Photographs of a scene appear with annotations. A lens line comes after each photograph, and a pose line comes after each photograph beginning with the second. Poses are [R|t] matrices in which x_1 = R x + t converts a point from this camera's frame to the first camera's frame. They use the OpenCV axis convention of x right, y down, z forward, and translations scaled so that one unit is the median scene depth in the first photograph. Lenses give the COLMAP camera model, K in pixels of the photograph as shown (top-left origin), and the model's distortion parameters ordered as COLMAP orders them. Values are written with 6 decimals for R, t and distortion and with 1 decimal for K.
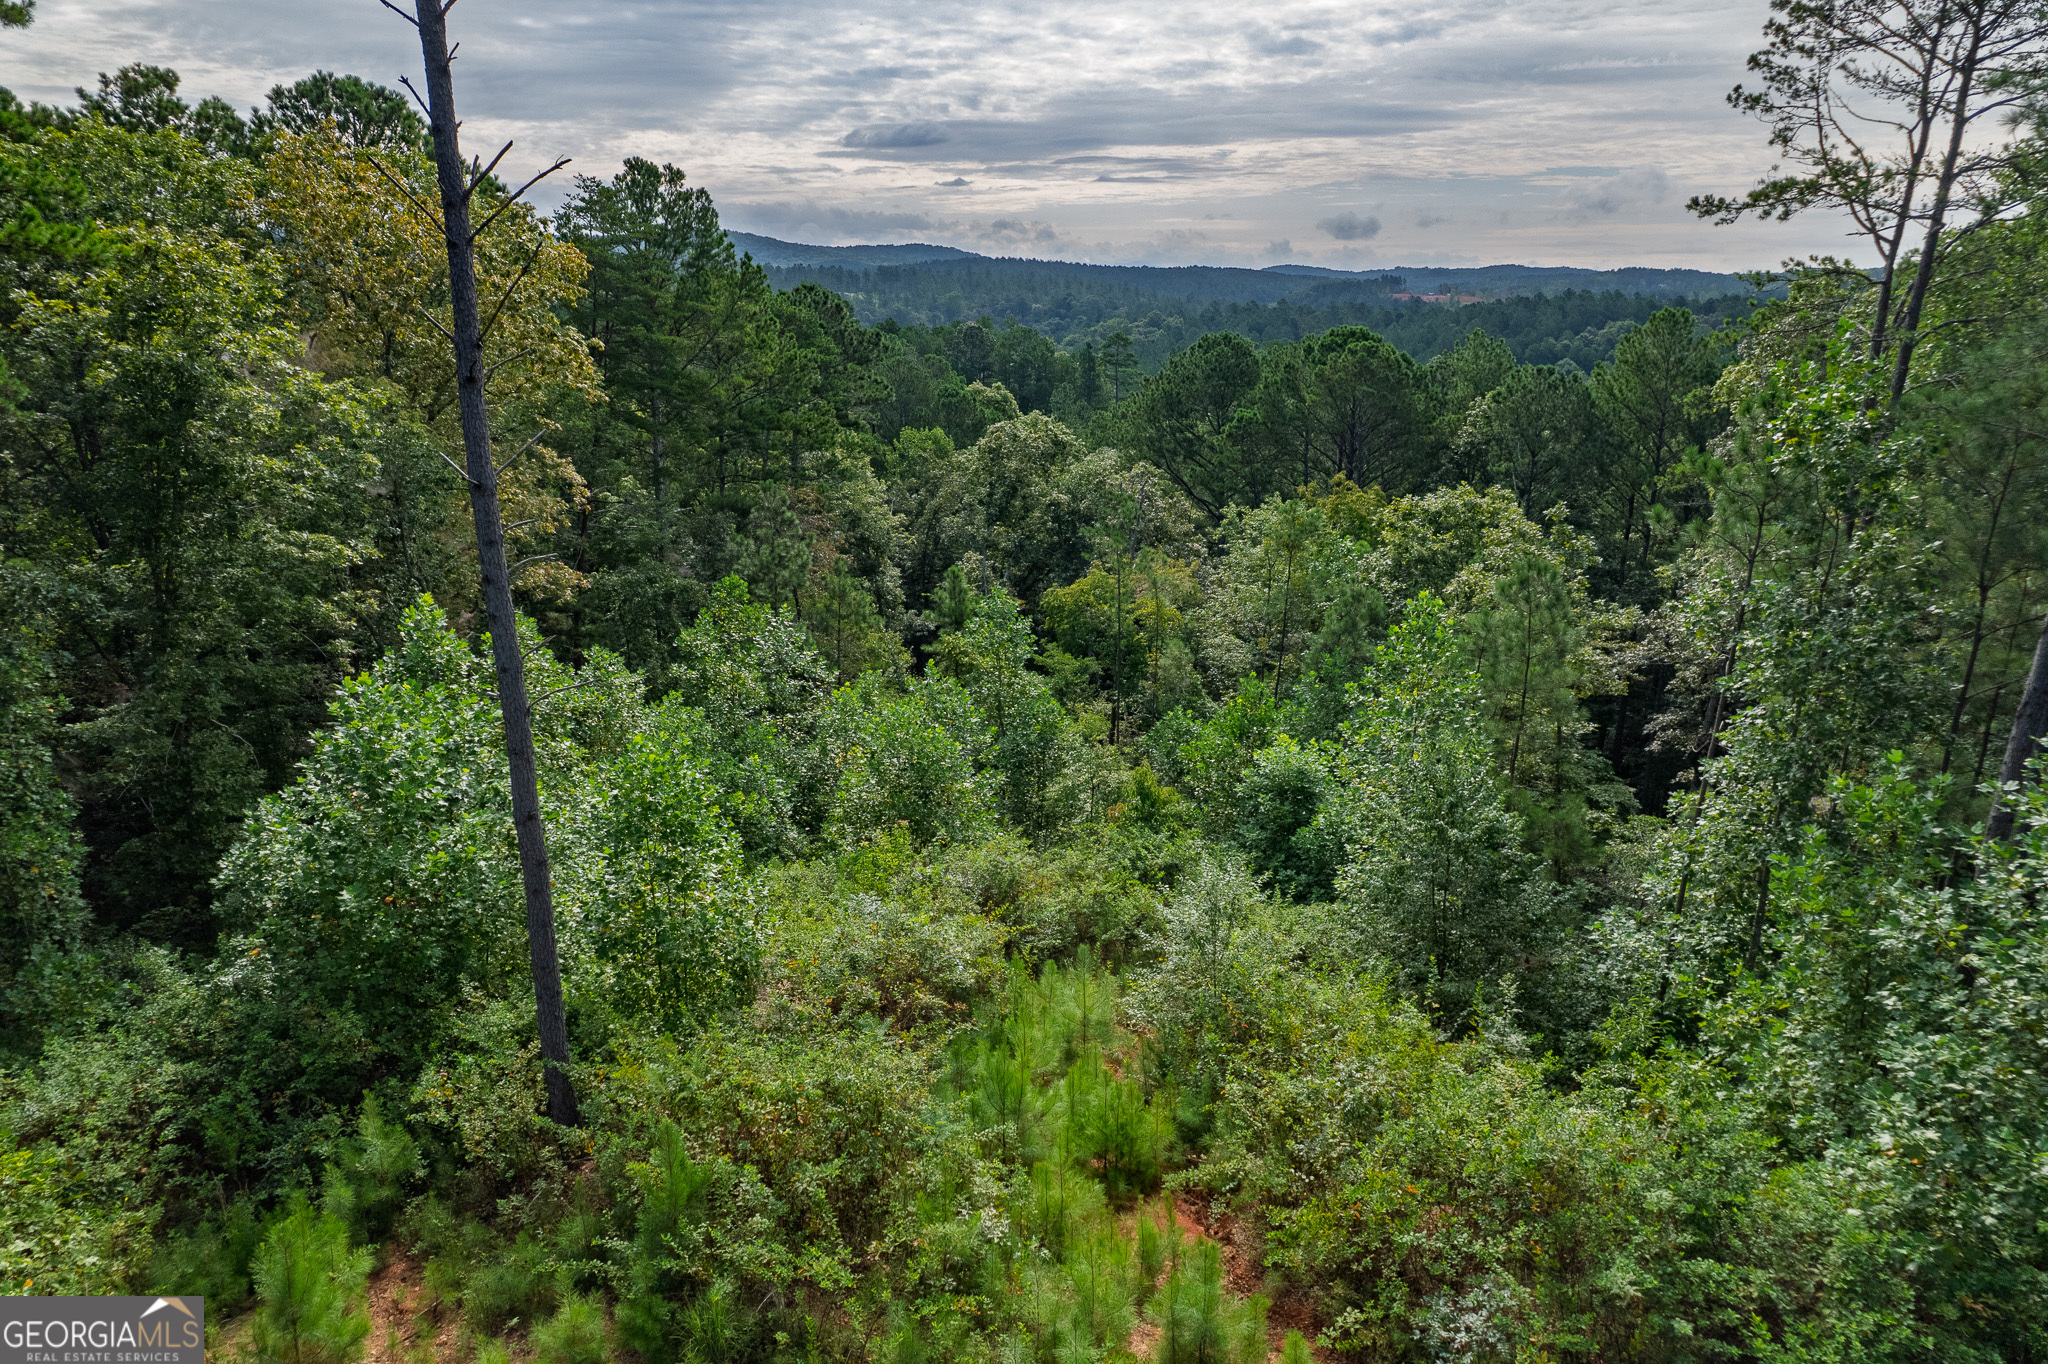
lens RADIAL K [[1308.9, 0, 1029.8], [0, 1308.9, 674.0], [0, 0, 1]] dist [-0.078681, 0.074183]
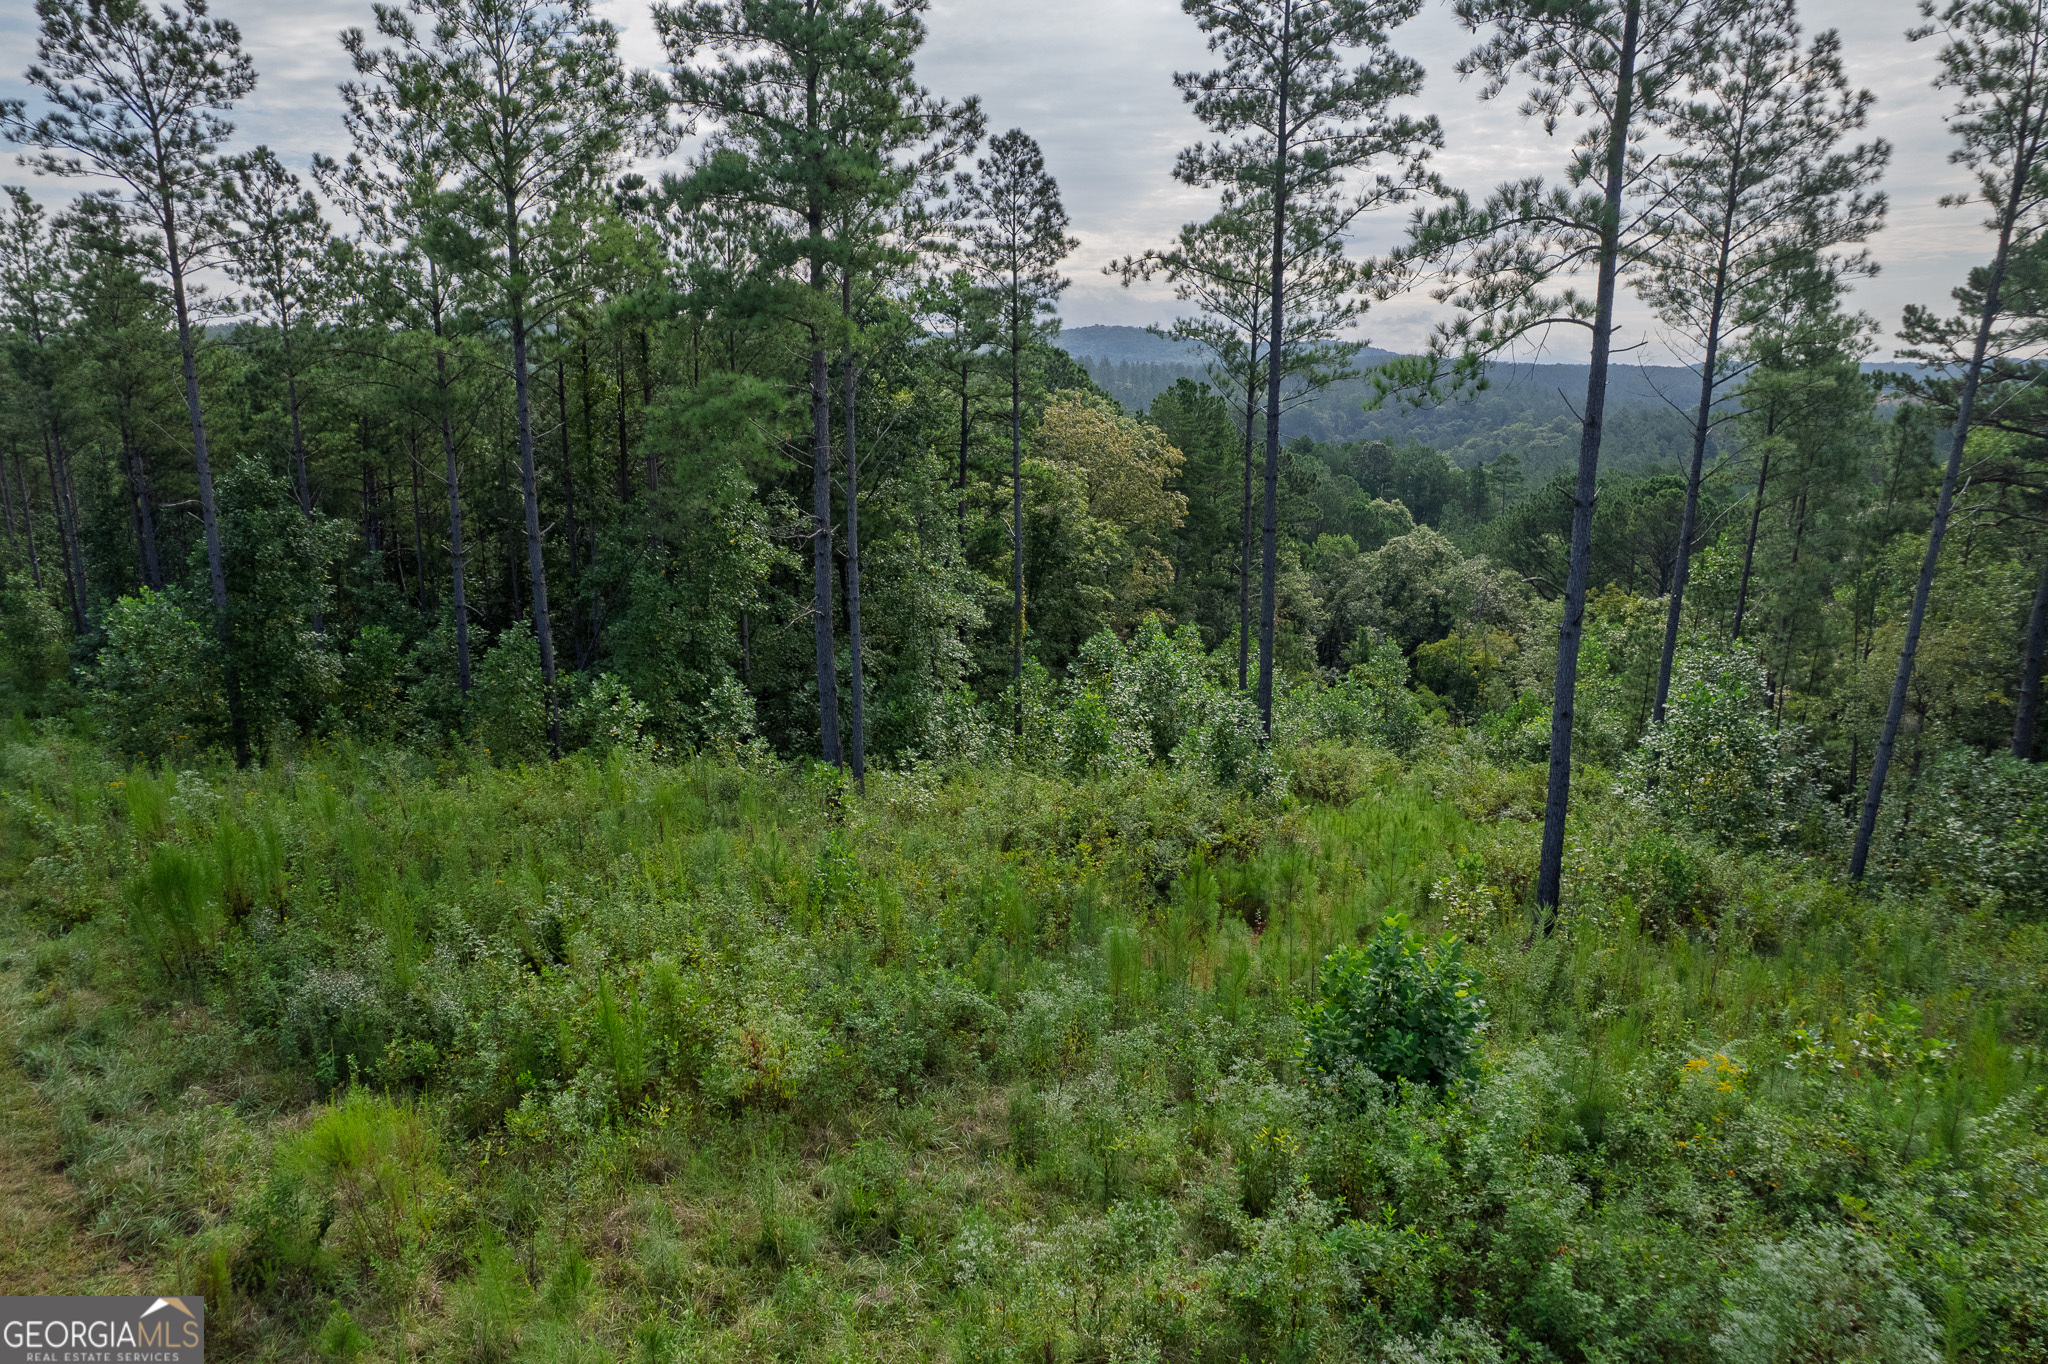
lens RADIAL K [[1308.9, 0, 1029.8], [0, 1308.9, 674.0], [0, 0, 1]] dist [-0.078681, 0.074183]
pose [[0.956467, 0.064359, -0.284655, 0.007019], [-0.083087, 0.995067, -0.054200, 0.060588], [0.279763, 0.075492, 0.957096, -0.419770]]
